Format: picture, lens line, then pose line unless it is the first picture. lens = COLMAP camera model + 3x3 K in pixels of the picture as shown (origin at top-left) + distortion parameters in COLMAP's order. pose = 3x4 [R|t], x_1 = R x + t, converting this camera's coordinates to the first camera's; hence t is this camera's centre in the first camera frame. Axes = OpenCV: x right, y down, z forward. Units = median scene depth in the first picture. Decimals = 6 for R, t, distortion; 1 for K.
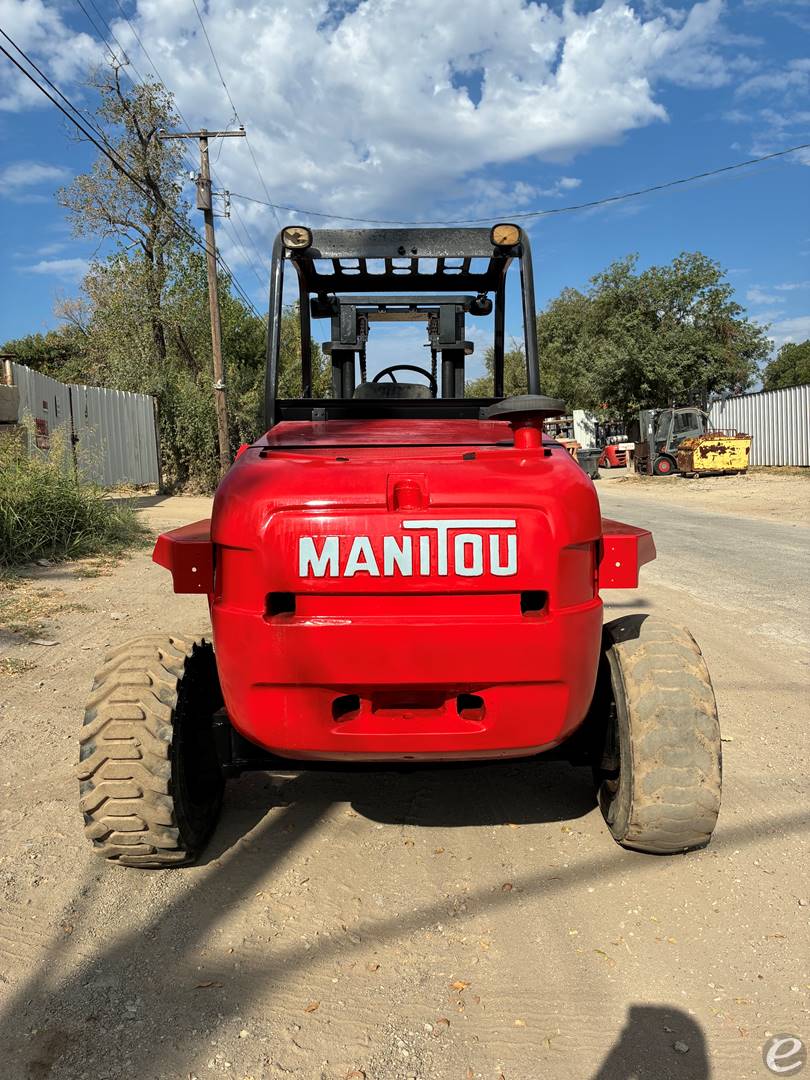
lens RADIAL K [[812.7, 0, 405.0], [0, 812.7, 540.0], [0, 0, 1]] dist [0.059741, -0.078877]
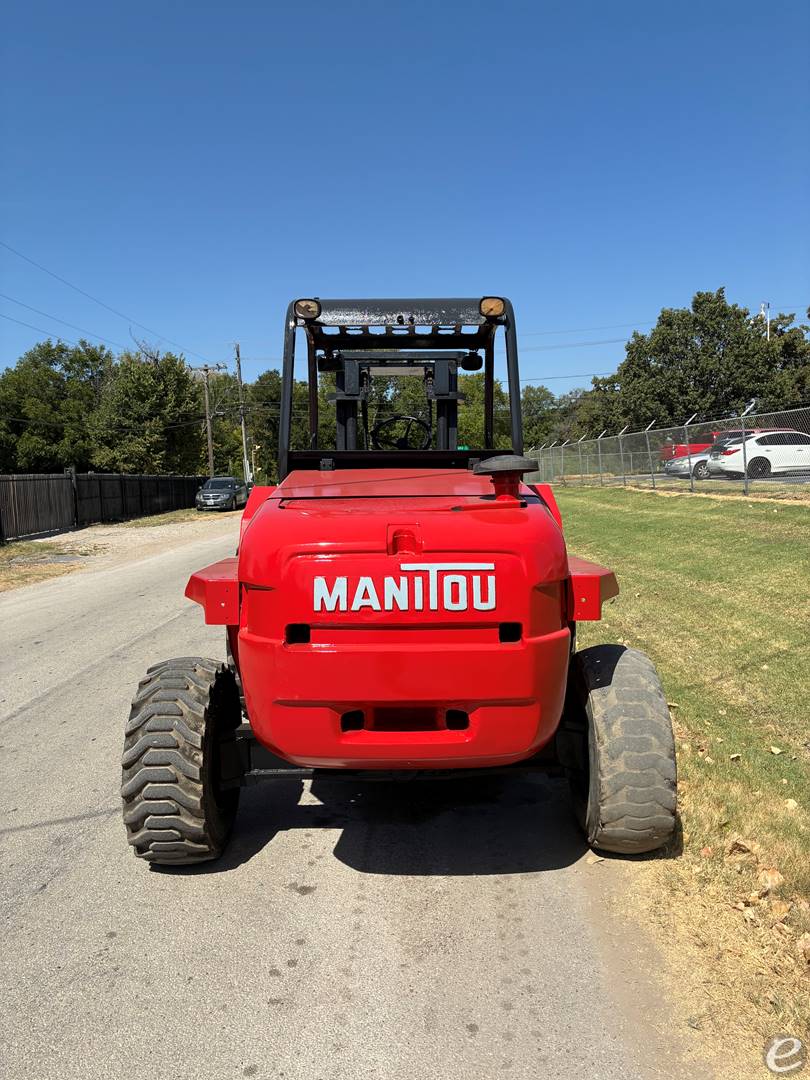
lens RADIAL K [[813.2, 0, 408.5], [0, 813.2, 537.8], [0, 0, 1]] dist [0.073057, -0.100491]
pose [[0.999987, 0.000698, 0.005116, 0.003194], [-0.000505, 0.999289, -0.037700, -0.016579], [-0.005139, 0.037697, 0.999276, -0.198089]]
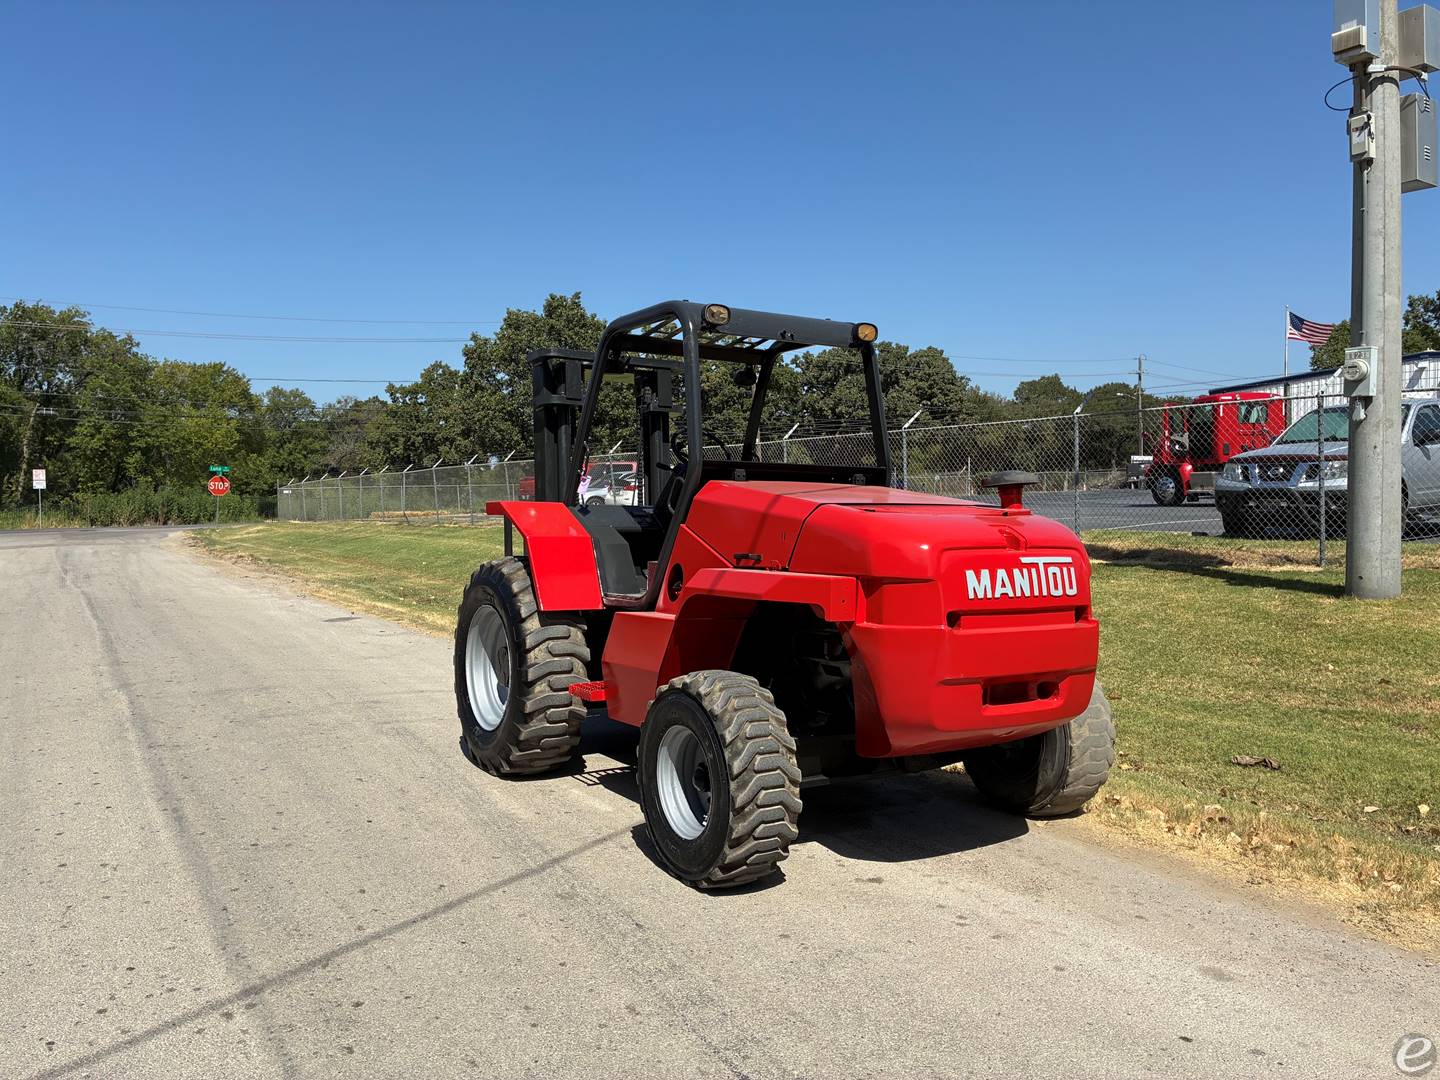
lens RADIAL K [[1084.3, 0, 723.2], [0, 1084.3, 536.9], [0, 0, 1]] dist [0.073057, -0.100491]
pose [[0.847839, 0.006722, 0.530211, -1.421389], [0.043986, 0.995582, -0.082958, 0.073489], [-0.528426, 0.093657, 0.843798, -0.323337]]
